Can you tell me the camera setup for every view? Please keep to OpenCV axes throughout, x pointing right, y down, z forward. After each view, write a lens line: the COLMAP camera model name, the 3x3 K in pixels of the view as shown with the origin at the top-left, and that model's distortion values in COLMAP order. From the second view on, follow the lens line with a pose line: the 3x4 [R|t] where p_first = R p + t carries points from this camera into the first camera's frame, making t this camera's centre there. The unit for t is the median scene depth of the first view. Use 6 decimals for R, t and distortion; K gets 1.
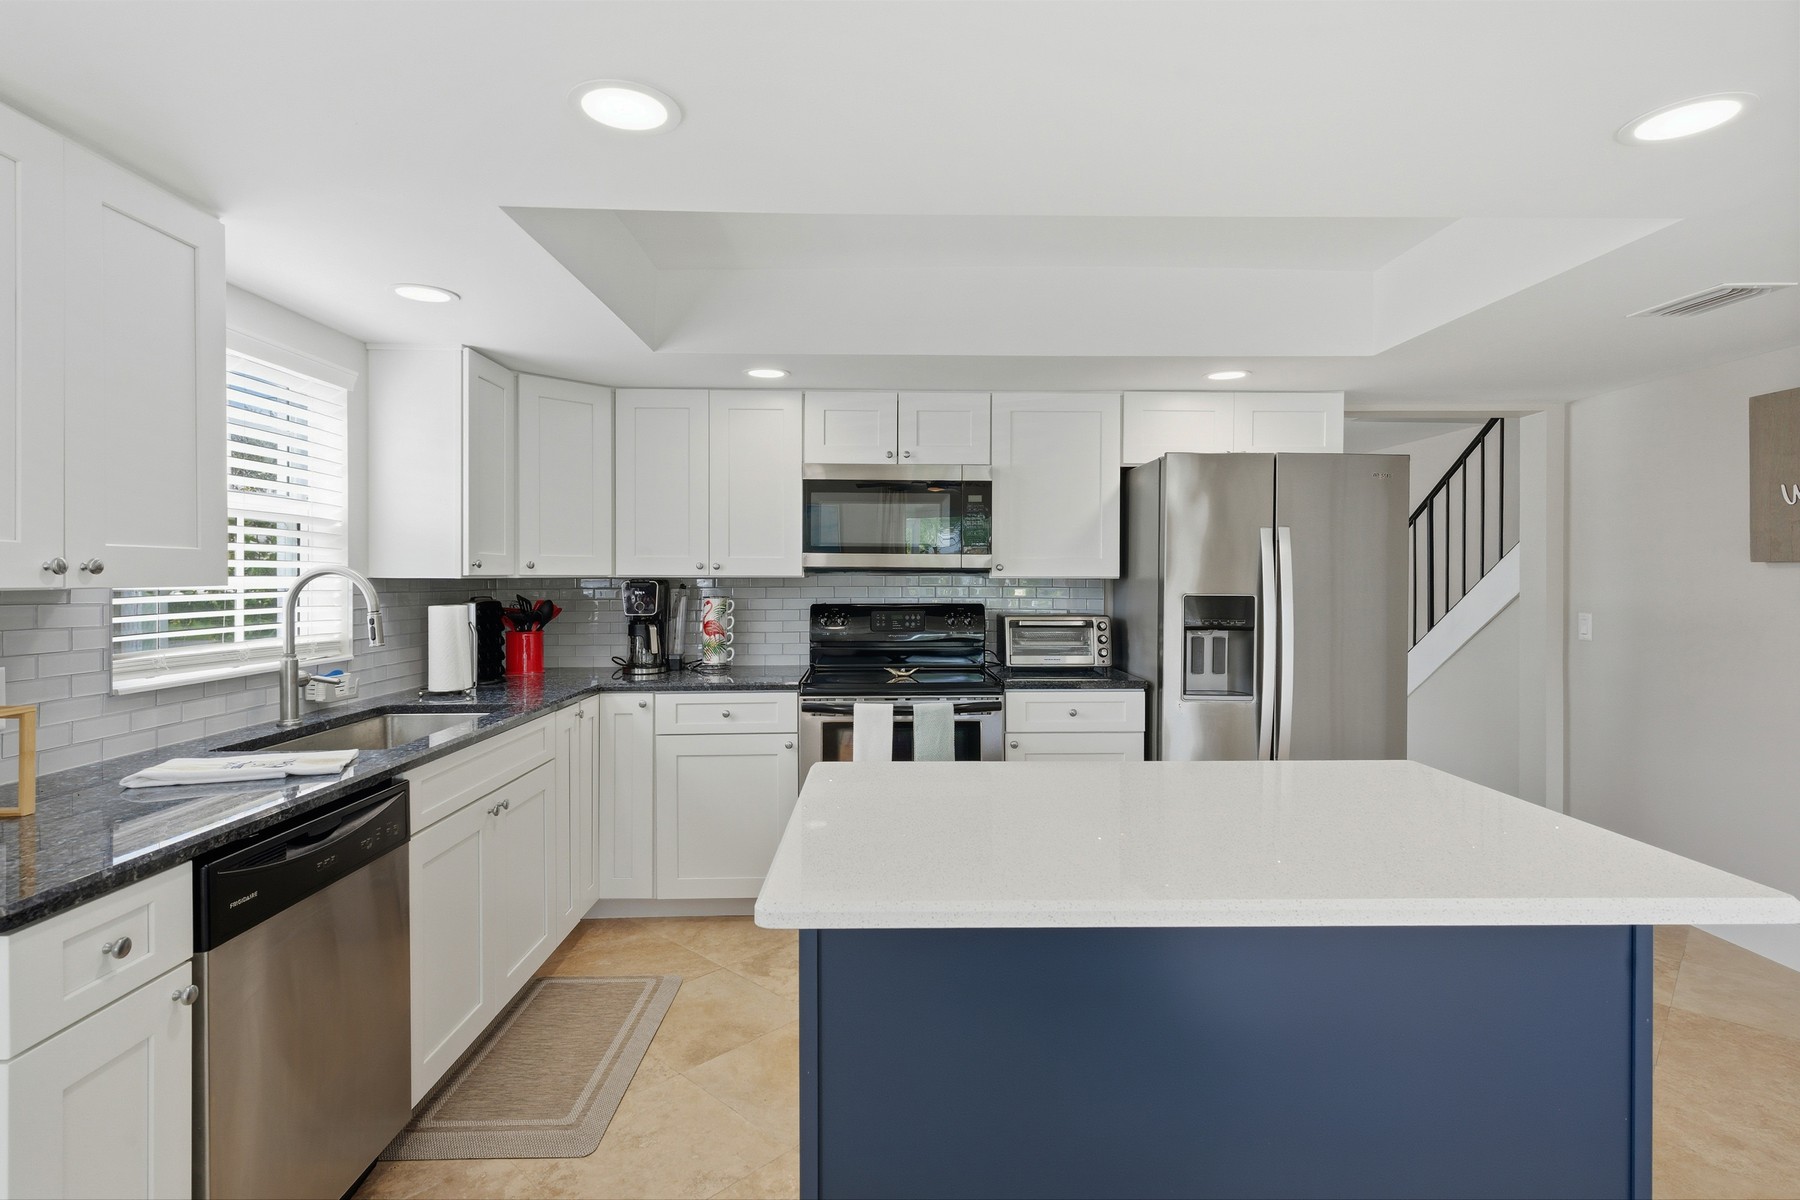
lens RADIAL K [[903.7, 0, 907.1], [0, 903.7, 604.6], [0, 0, 1]] dist [0.002487, -0.000139]
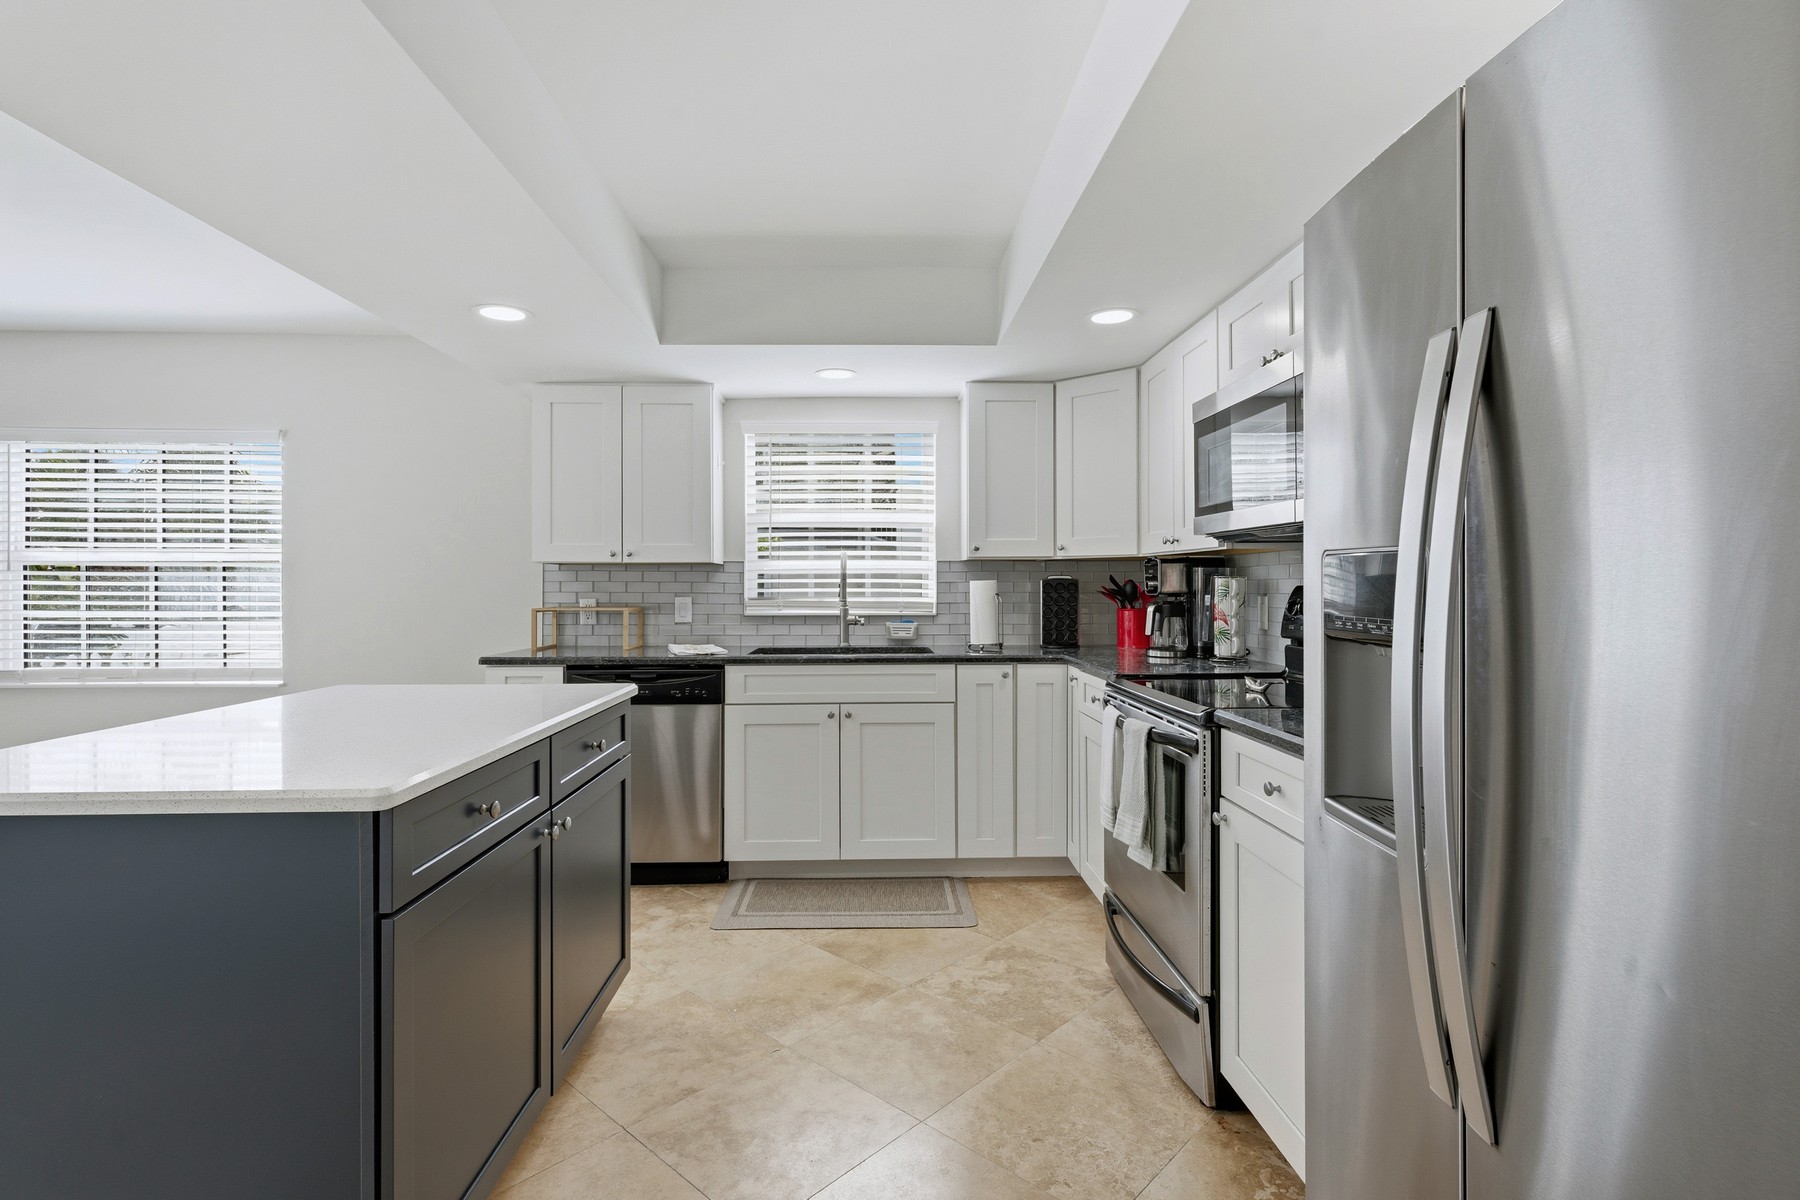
lens RADIAL K [[849.5, 0, 898.7], [0, 849.5, 589.1], [0, 0, 1]] dist [-0.000797, -0.000022]
pose [[0.020296, 0.002306, -0.999791, 0.767447], [-0.031768, 0.999494, 0.001660, 0.014859], [0.999289, 0.031728, 0.020359, 0.892093]]
